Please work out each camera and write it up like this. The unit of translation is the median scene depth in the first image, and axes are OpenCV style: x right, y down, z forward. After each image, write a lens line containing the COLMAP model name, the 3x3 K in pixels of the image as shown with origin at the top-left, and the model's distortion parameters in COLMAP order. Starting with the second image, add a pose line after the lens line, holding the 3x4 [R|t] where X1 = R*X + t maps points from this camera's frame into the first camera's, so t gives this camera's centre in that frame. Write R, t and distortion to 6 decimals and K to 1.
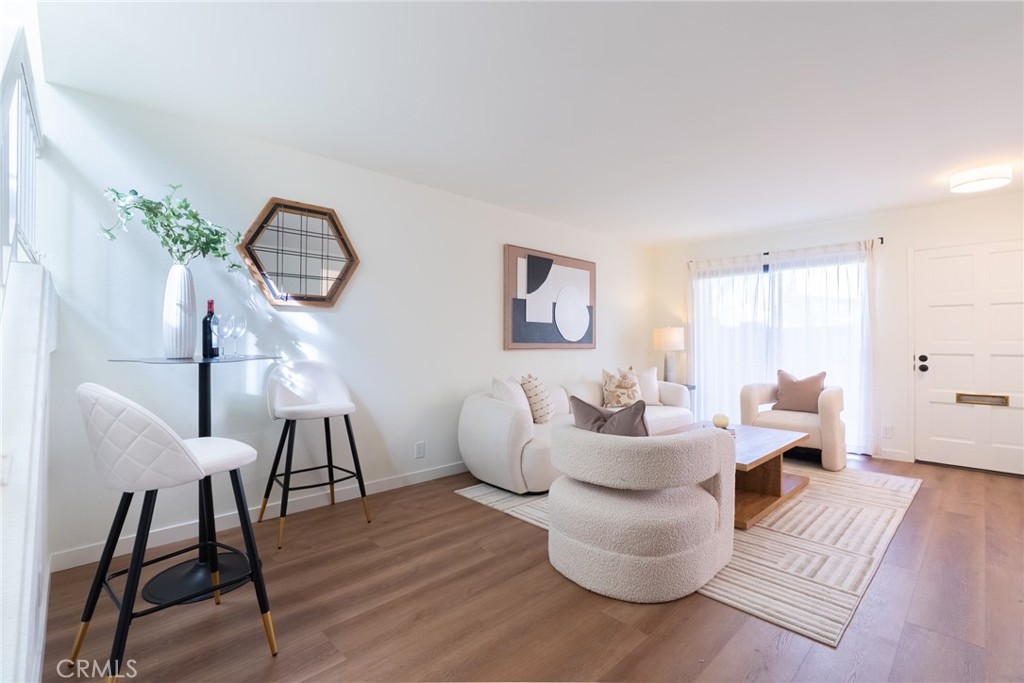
lens RADIAL K [[463.1, 0, 515.4], [0, 463.1, 336.8], [0, 0, 1]] dist [-0.005856, -0.000414]
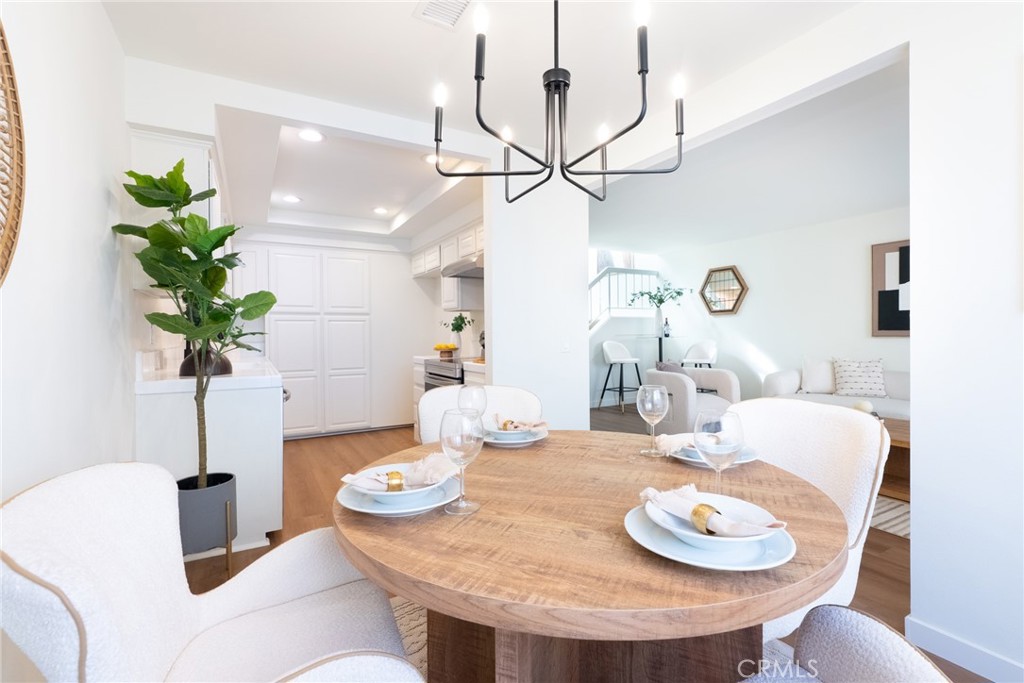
lens RADIAL K [[463.1, 0, 510.6], [0, 463.1, 338.2], [0, 0, 1]] dist [-0.005856, -0.000414]
pose [[-0.248180, 0.007500, -0.968685, 1.315197], [0.016479, 0.999858, 0.003519, 0.013020], [0.968574, -0.015089, -0.248268, 0.405377]]
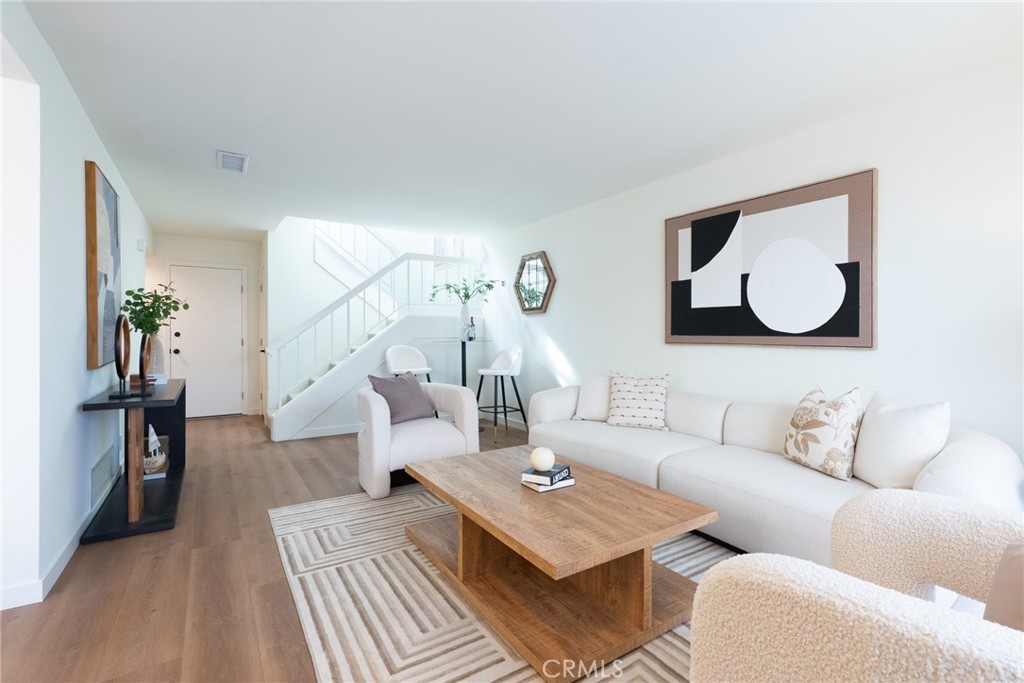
lens RADIAL K [[463.1, 0, 509.9], [0, 463.1, 341.1], [0, 0, 1]] dist [-0.005856, -0.000414]
pose [[-0.198135, 0.012072, -0.980100, 0.867408], [0.009565, 0.999900, 0.010382, 0.011641], [0.980128, -0.007318, -0.198231, 0.880610]]
